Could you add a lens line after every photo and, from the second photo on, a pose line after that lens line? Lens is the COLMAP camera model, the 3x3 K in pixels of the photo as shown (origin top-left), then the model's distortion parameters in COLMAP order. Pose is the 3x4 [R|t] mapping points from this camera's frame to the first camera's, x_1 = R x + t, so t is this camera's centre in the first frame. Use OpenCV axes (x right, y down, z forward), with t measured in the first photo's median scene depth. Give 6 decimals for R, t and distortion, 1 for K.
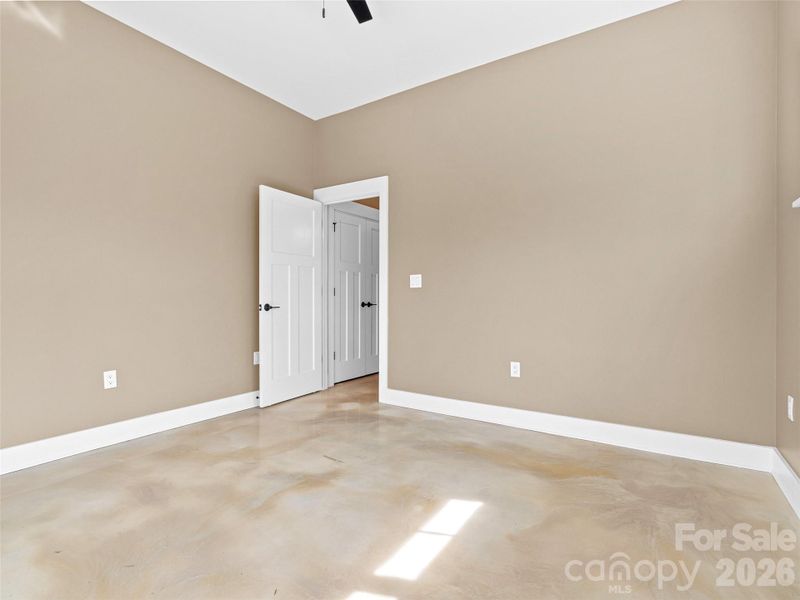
lens RADIAL K [[405.3, 0, 401.8], [0, 405.3, 301.4], [0, 0, 1]] dist [-0.009940, 0.001865]
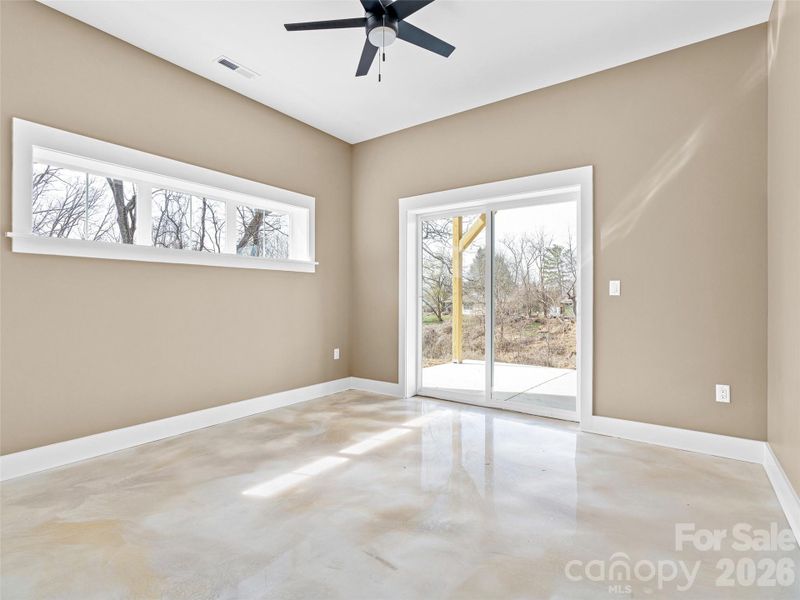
lens RADIAL K [[405.3, 0, 401.8], [0, 405.3, 301.4], [0, 0, 1]] dist [-0.009940, 0.001865]
pose [[-0.998694, 0.000098, 0.051081, -0.280176], [0.001093, 0.999810, 0.019457, -0.048671], [-0.051070, 0.019487, -0.998505, 1.938012]]
